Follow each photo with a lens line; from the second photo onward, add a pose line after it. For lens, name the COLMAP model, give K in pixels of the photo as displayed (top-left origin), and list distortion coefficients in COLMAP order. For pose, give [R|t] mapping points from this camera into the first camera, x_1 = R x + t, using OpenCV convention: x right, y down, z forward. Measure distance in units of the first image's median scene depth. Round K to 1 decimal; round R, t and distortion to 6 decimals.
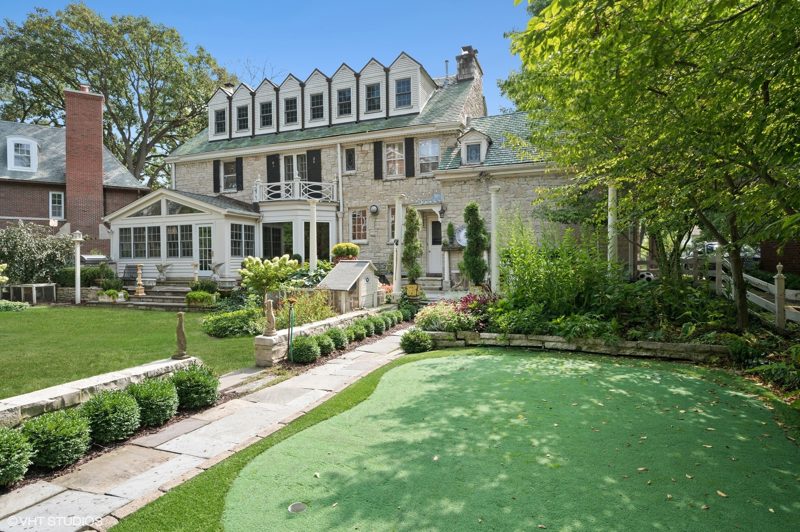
lens RADIAL K [[444.7, 0, 401.1], [0, 444.7, 263.1], [0, 0, 1]] dist [-0.020763, -0.001064]
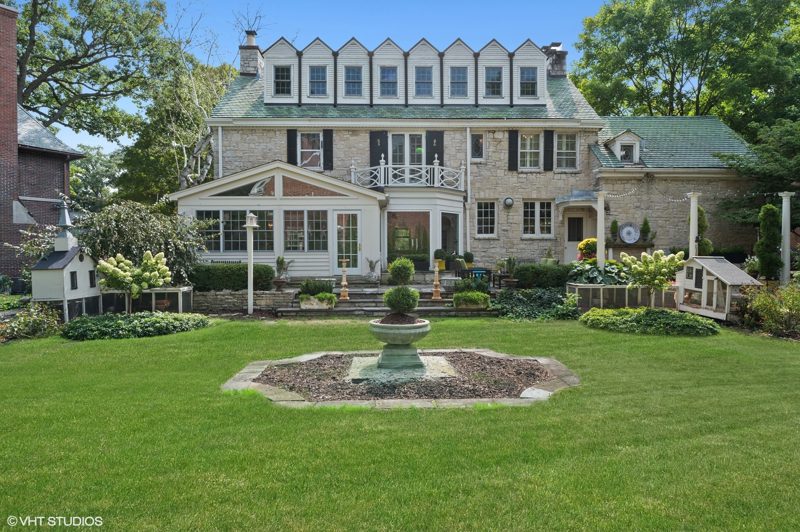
lens RADIAL K [[485.2, 0, 400.2], [0, 485.2, 268.4], [0, 0, 1]] dist [-0.015422, 0.002200]
pose [[0.922467, -0.003759, 0.386059, -0.659124], [-0.001576, 0.999908, 0.013502, 0.005445], [-0.386074, -0.013063, 0.922375, 0.138878]]
